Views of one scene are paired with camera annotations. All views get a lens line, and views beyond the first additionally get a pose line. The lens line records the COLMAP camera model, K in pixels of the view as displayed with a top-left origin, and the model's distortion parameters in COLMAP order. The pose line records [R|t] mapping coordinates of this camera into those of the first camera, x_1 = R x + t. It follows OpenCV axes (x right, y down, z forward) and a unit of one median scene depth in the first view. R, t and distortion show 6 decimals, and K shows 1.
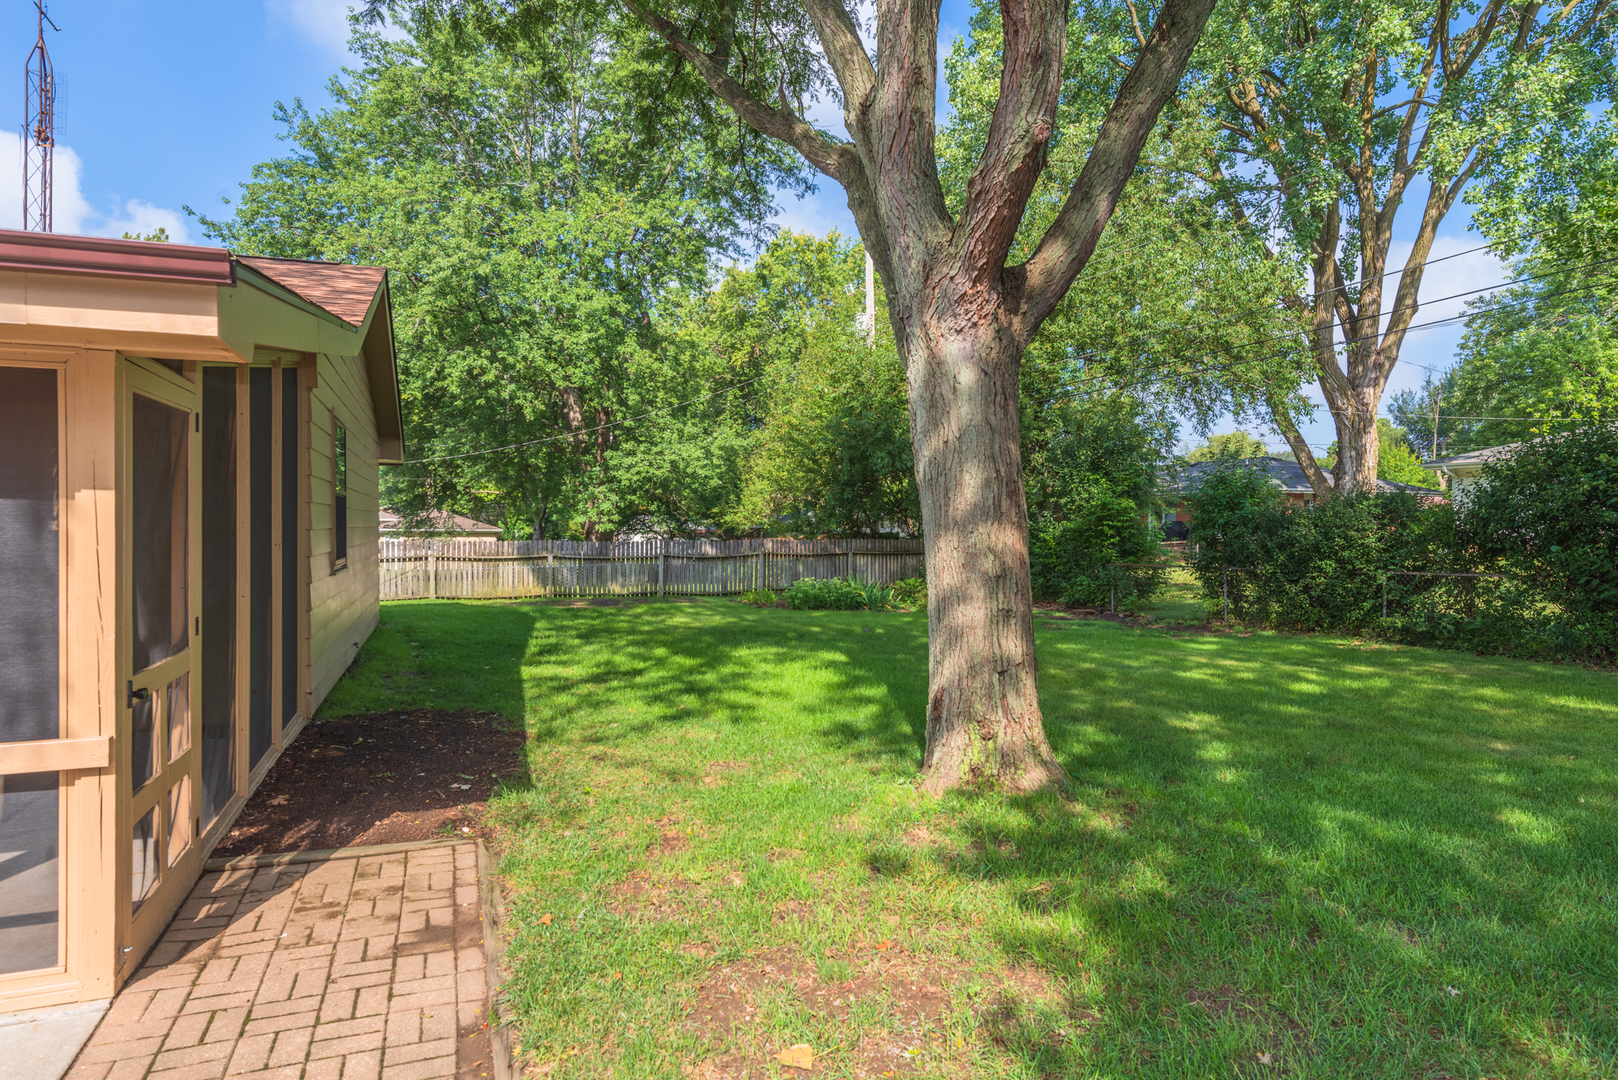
lens RADIAL K [[908.2, 0, 802.6], [0, 908.2, 534.8], [0, 0, 1]] dist [-0.002666, 0.000888]
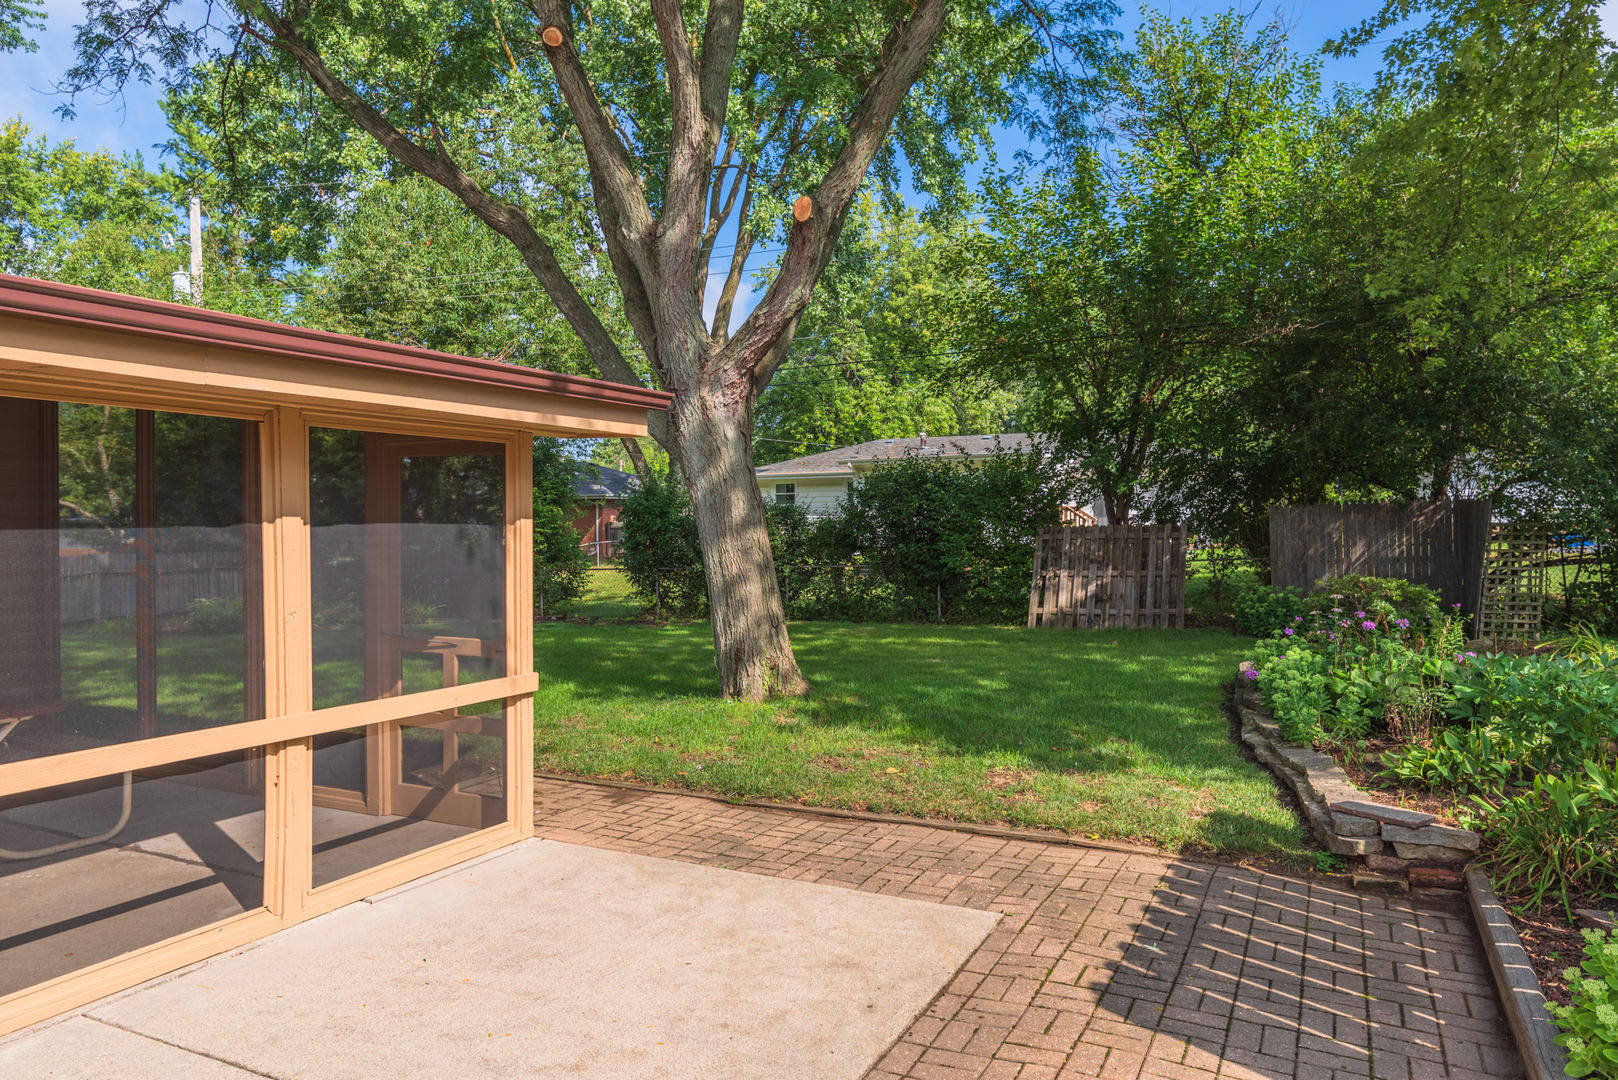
lens RADIAL K [[1073.4, 0, 810.3], [0, 1073.4, 536.6], [0, 0, 1]] dist [0.002862, 0.000616]
pose [[0.740057, -0.012125, 0.672435, -0.885931], [0.015246, 0.999883, 0.001249, -0.006919], [-0.672371, 0.009328, 0.740155, -0.388556]]
